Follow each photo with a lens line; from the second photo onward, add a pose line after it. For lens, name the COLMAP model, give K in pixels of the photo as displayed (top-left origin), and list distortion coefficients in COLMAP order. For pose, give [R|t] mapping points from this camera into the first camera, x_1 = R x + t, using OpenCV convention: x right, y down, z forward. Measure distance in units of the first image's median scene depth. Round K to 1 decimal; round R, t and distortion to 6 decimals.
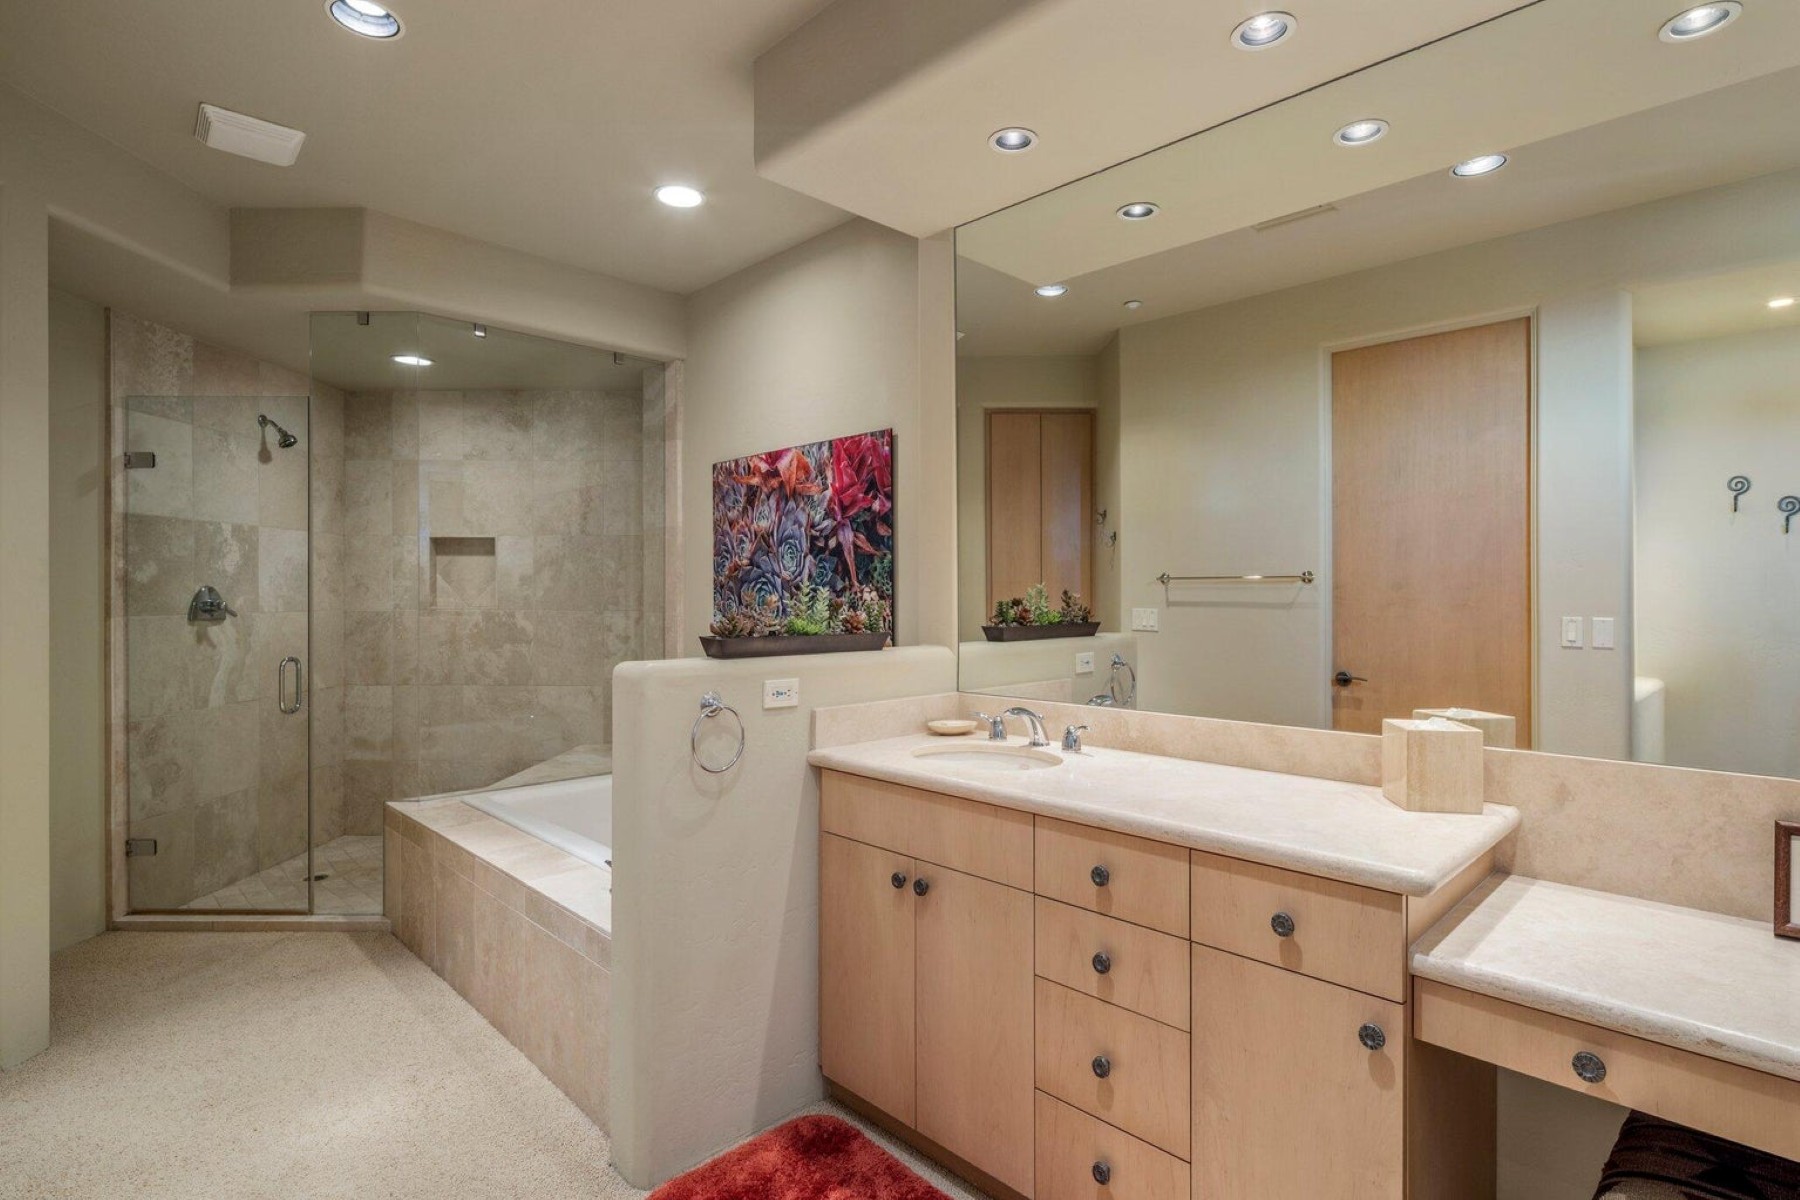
lens RADIAL K [[884.5, 0, 897.7], [0, 884.5, 596.3], [0, 0, 1]] dist [0.006651, 0.000587]
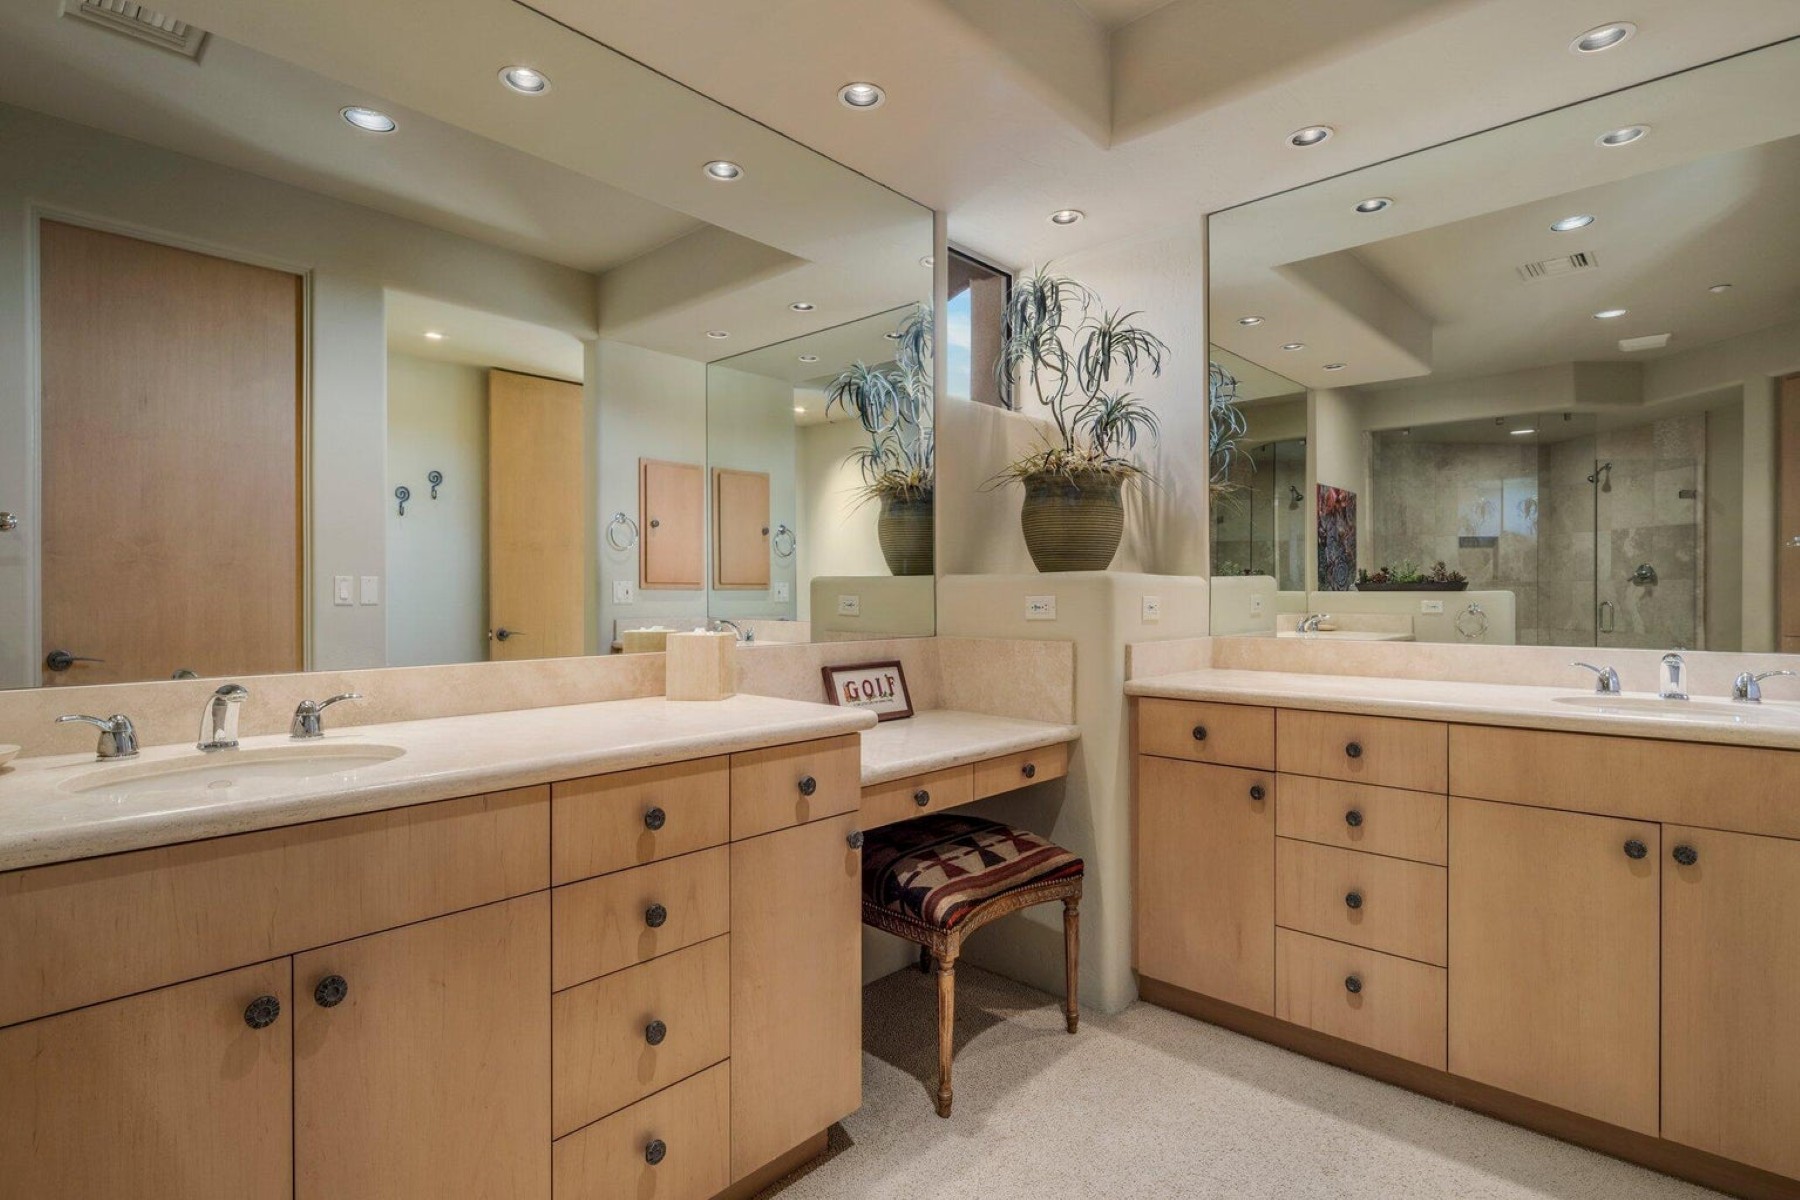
lens RADIAL K [[884.5, 0, 897.8], [0, 884.5, 596.7], [0, 0, 1]] dist [0.006651, 0.000587]
pose [[-0.038138, -0.006247, 0.999253, -0.470013], [0.002139, 0.999978, 0.006333, 0.061455], [-0.999270, 0.002379, -0.038124, 0.553789]]
